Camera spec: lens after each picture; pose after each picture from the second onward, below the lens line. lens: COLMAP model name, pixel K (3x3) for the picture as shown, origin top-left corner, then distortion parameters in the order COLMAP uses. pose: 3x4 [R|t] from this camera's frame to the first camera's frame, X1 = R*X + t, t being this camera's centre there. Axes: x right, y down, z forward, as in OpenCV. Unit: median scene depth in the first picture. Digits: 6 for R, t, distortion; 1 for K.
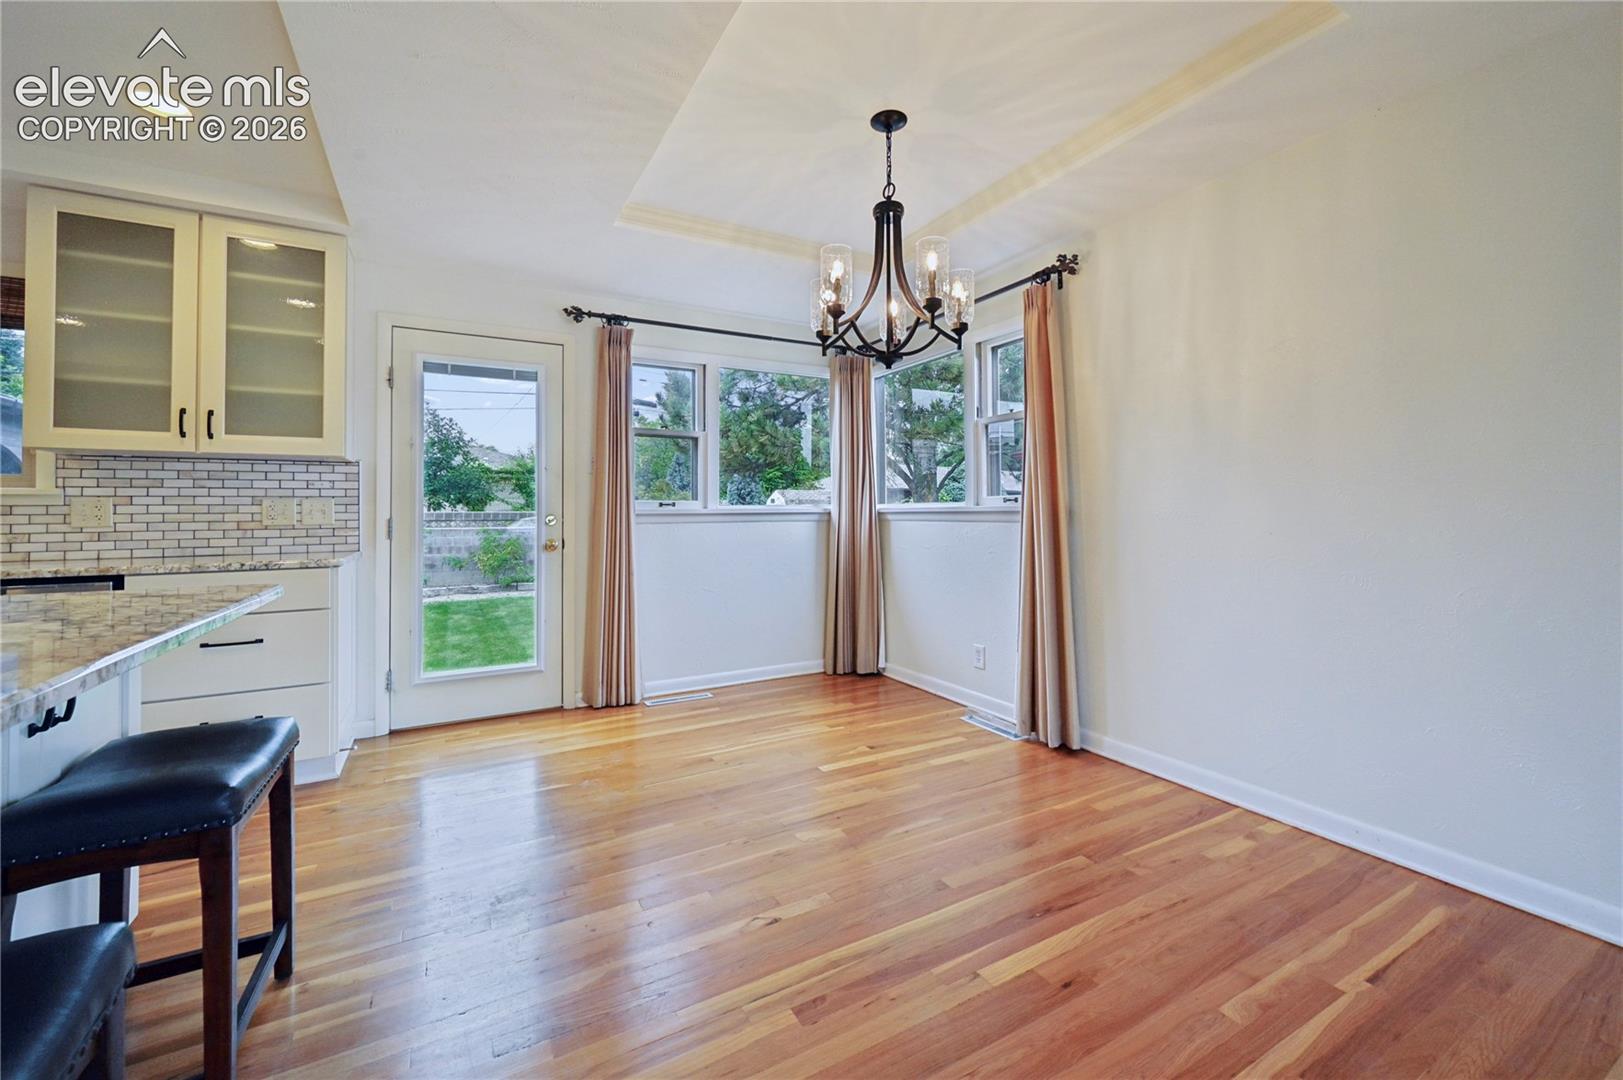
lens RADIAL K [[654.4, 0, 810.0], [0, 654.4, 499.9], [0, 0, 1]] dist [0.000527, 0.000461]
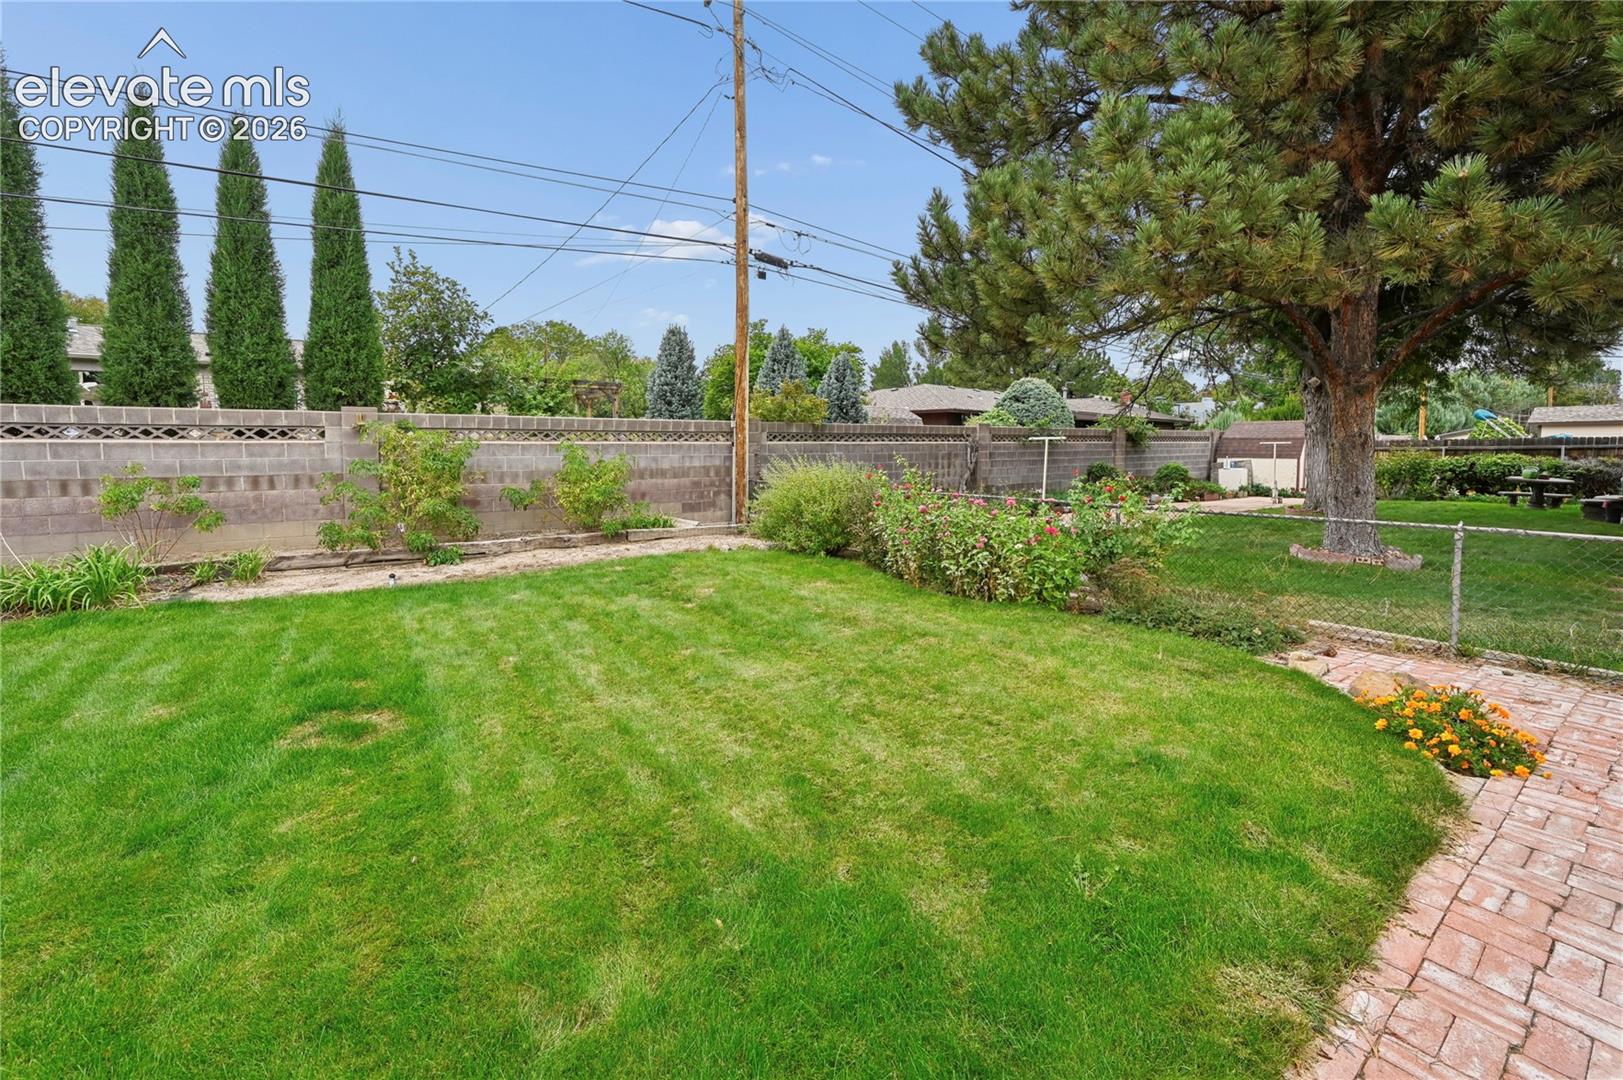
lens RADIAL K [[665.6, 0, 807.6], [0, 665.6, 486.8], [0, 0, 1]] dist [-0.001020, -0.000201]
pose [[0.993547, -0.000580, 0.113418, -1.730127], [-0.008597, 0.996725, 0.080407, 0.167371], [-0.113093, -0.080863, 0.990288, 1.774755]]
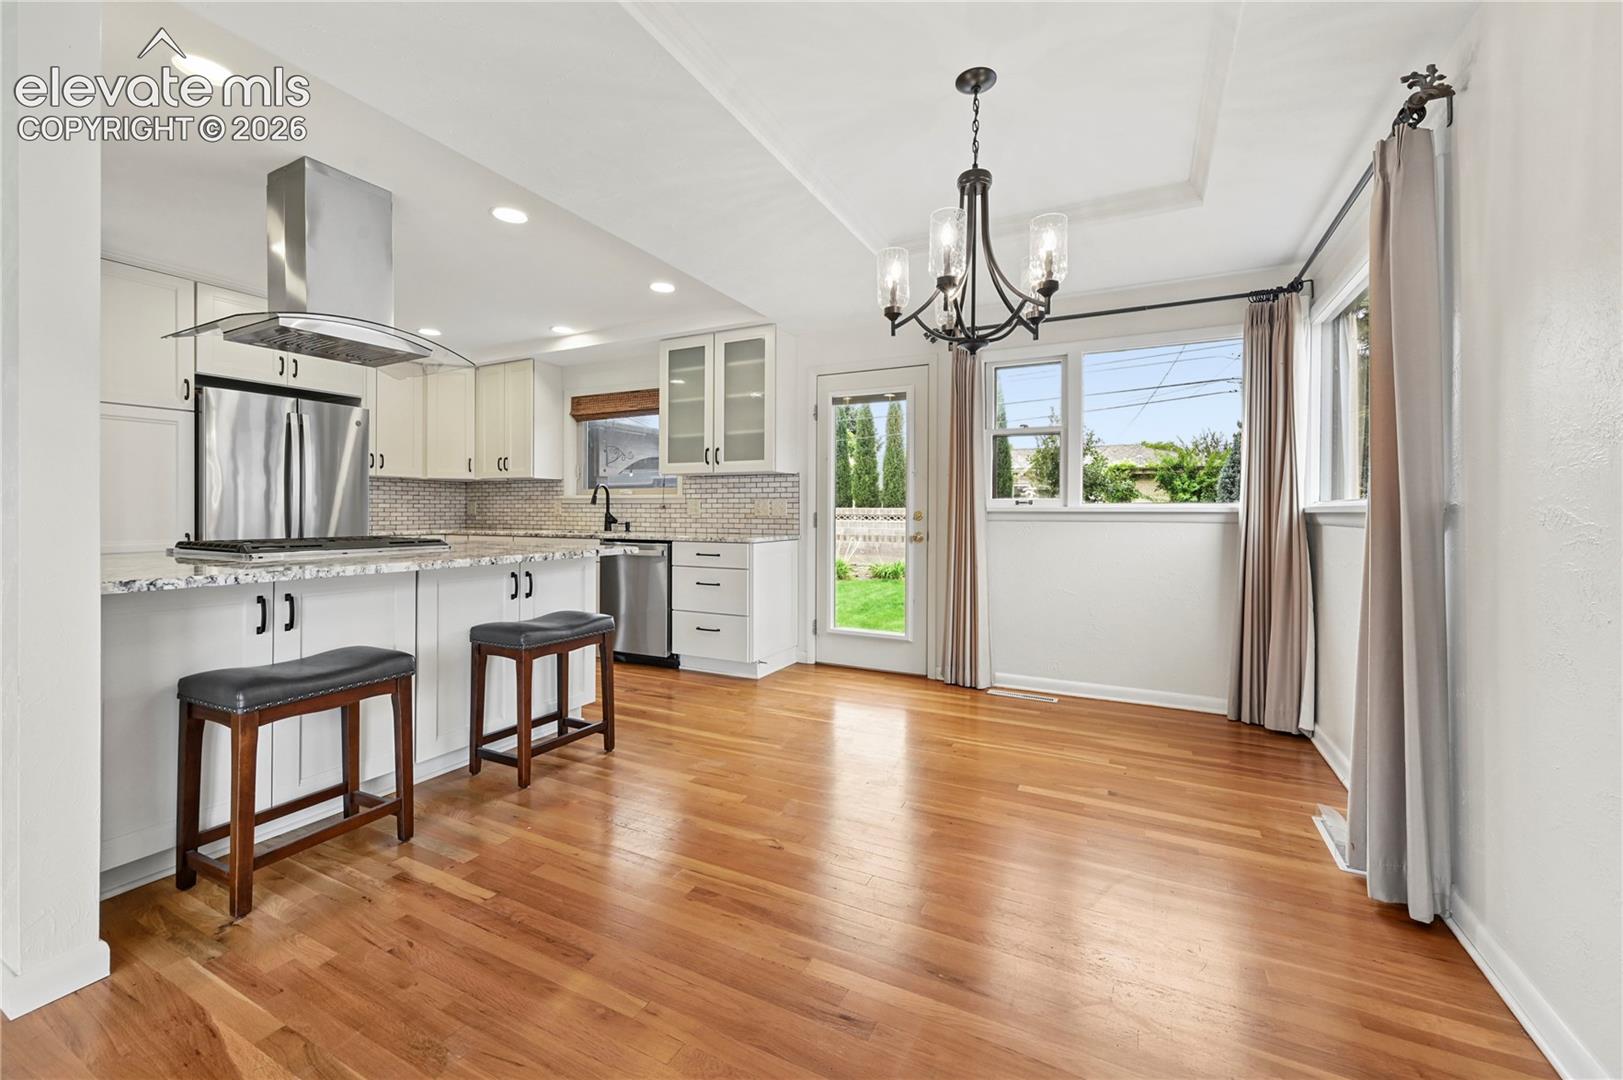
lens RADIAL K [[650.3, 0, 813.6], [0, 650.3, 512.5], [0, 0, 1]] dist [0.000175, 0.000148]
pose [[0.564061, 0.011580, -0.825652, 0.558835], [0.007902, 0.999780, 0.019421, 0.000341], [0.825695, -0.017479, 0.563846, 0.223324]]
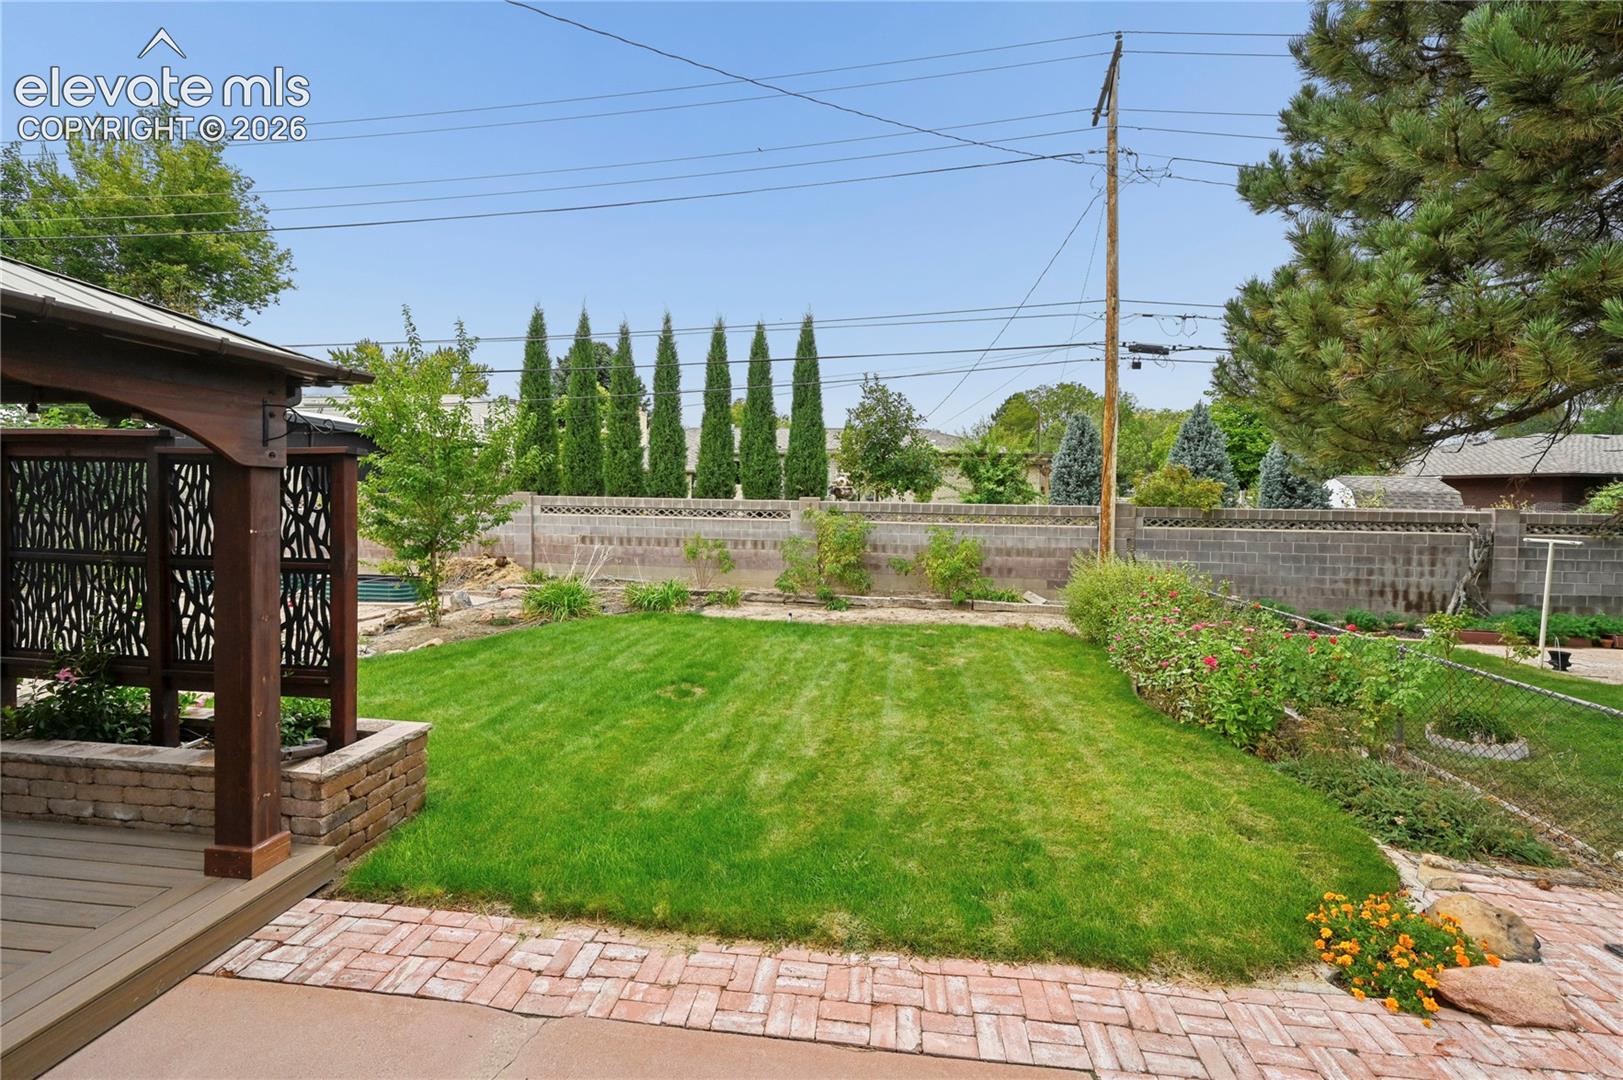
lens RADIAL K [[655.8, 0, 818.7], [0, 655.8, 505.5], [0, 0, 1]] dist [0.000362, 0.000091]
pose [[0.808989, 0.030202, -0.587048, -0.755672], [-0.010185, 0.999249, 0.037373, -0.040344], [0.587736, -0.024256, 0.808689, 1.441592]]
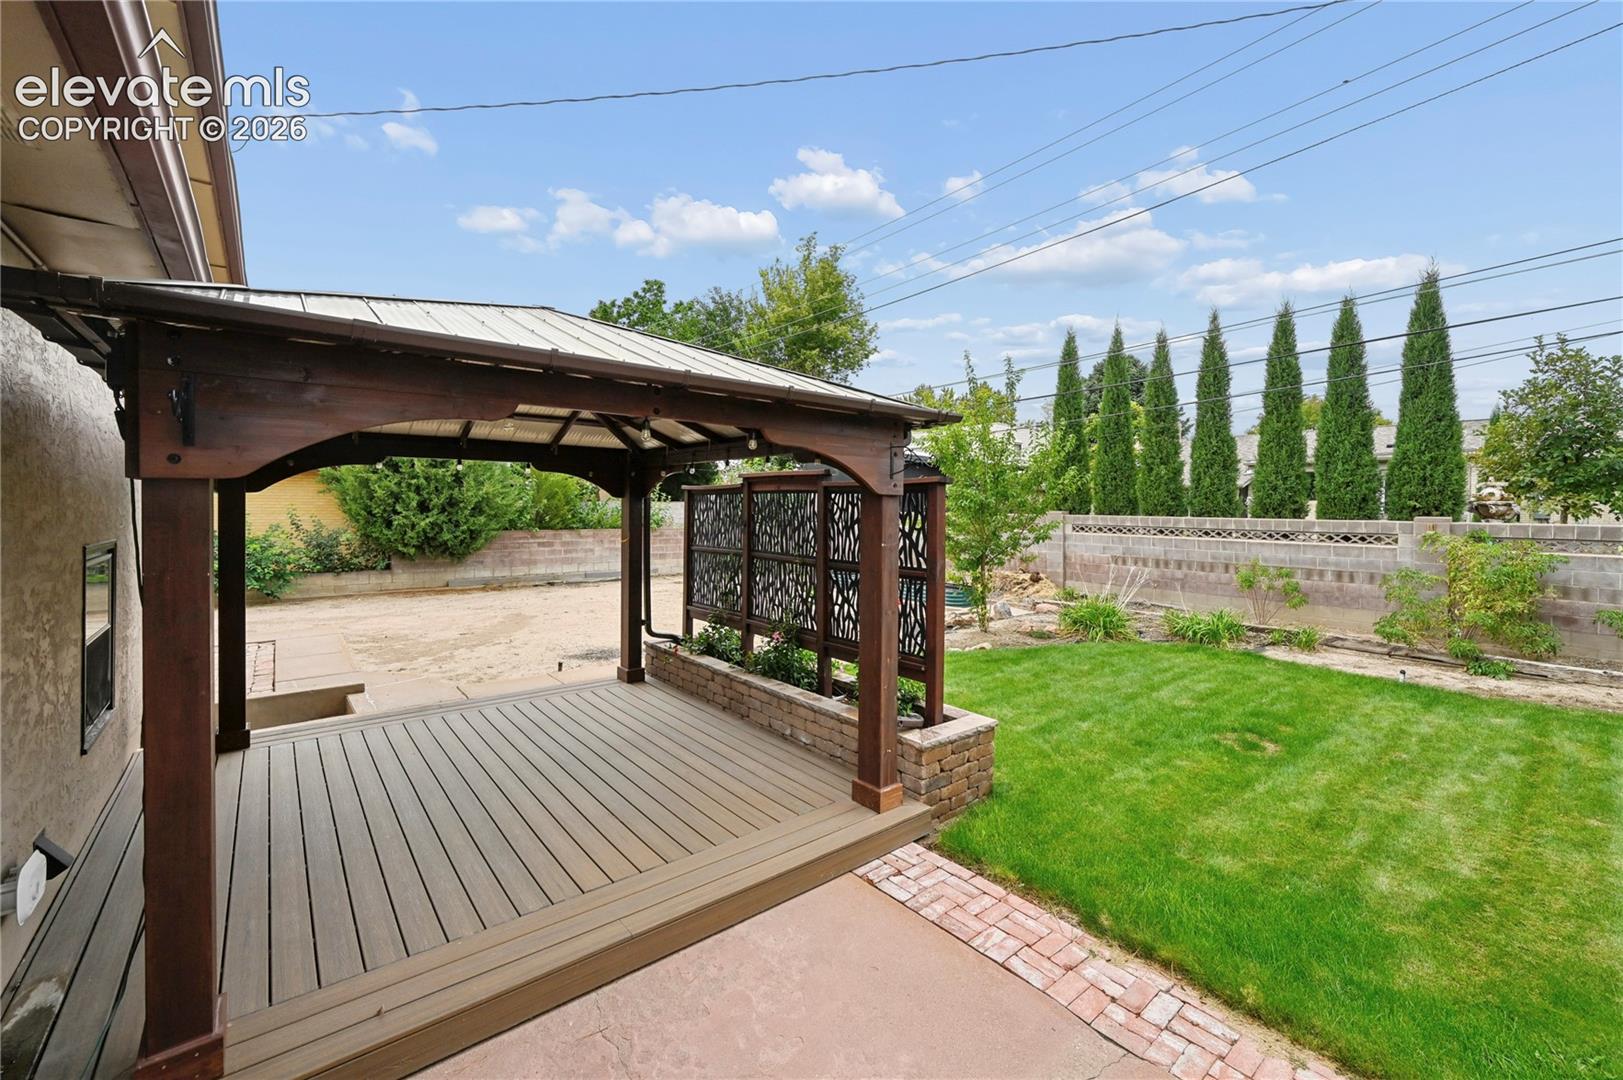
lens RADIAL K [[654.9, 0, 827.1], [0, 654.9, 514.1], [0, 0, 1]] dist [0.000050, 0.000190]
pose [[0.196709, 0.021073, -0.980235, -0.791652], [0.008730, 0.999692, 0.023243, -0.046872], [0.980423, -0.013130, 0.196465, 1.379074]]
